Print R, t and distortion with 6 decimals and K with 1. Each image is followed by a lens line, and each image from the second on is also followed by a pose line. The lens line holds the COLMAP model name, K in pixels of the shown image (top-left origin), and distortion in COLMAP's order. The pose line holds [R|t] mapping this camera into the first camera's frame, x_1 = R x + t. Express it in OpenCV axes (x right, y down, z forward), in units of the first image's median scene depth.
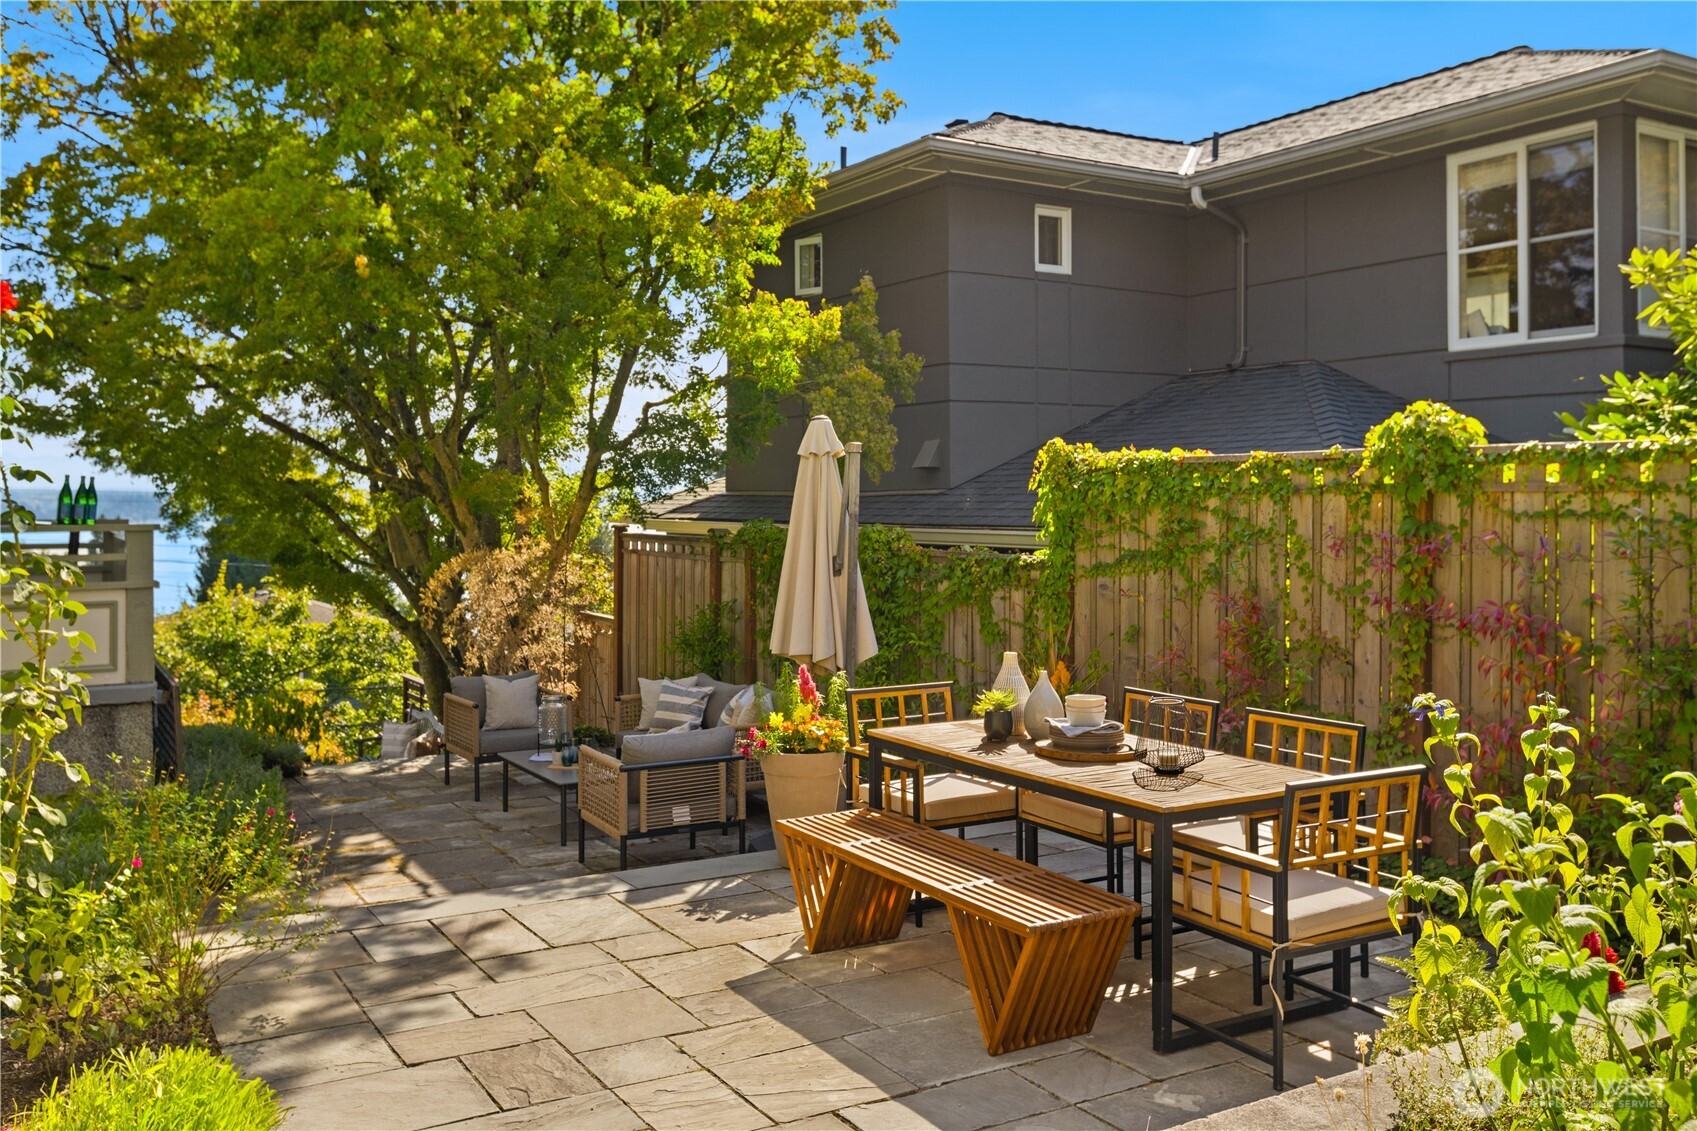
lens RADIAL K [[1466.7, 0, 848.5], [0, 1466.7, 565.5], [0, 0, 1]] dist [0.003442, 0.001329]
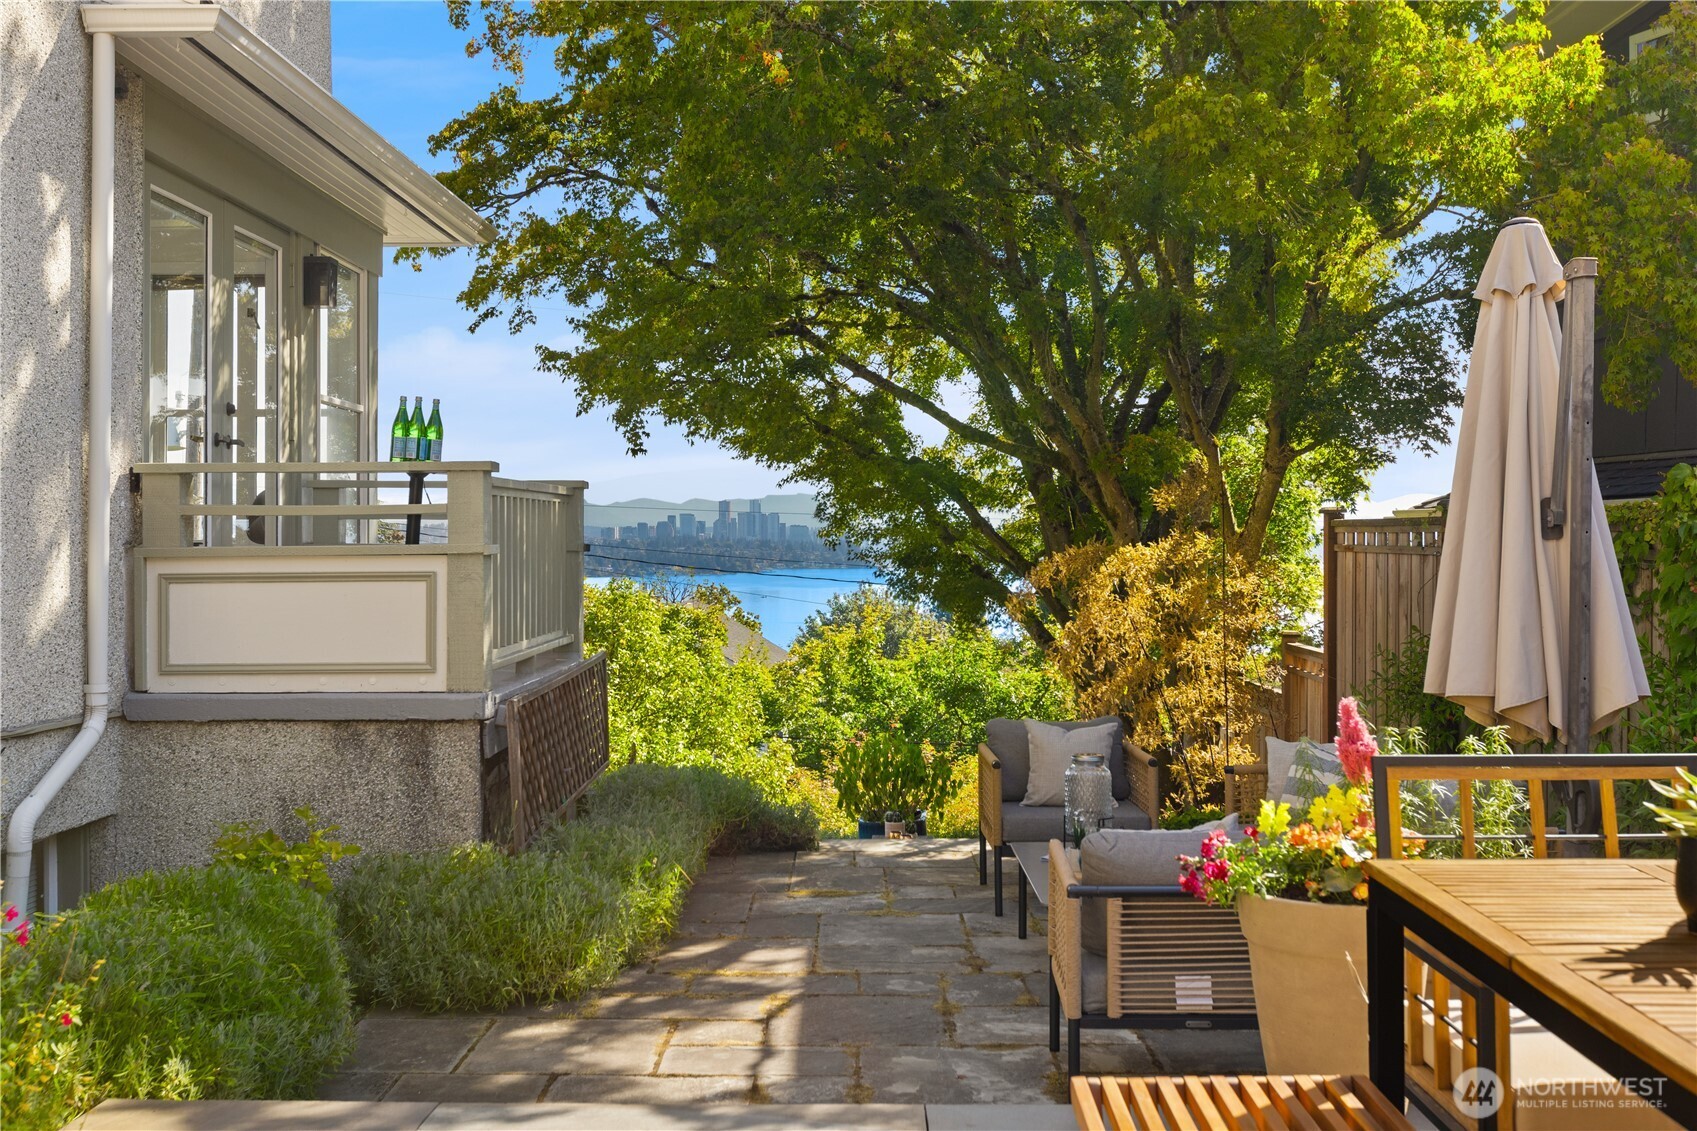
lens RADIAL K [[1723.8, 0, 850.5], [0, 1723.8, 543.2], [0, 0, 1]] dist [-0.013057, -0.012569]
pose [[0.858959, 0.000699, -0.512043, 0.085838], [-0.023632, 0.998988, -0.038279, 0.036390], [0.511498, 0.044981, 0.858106, 0.389487]]
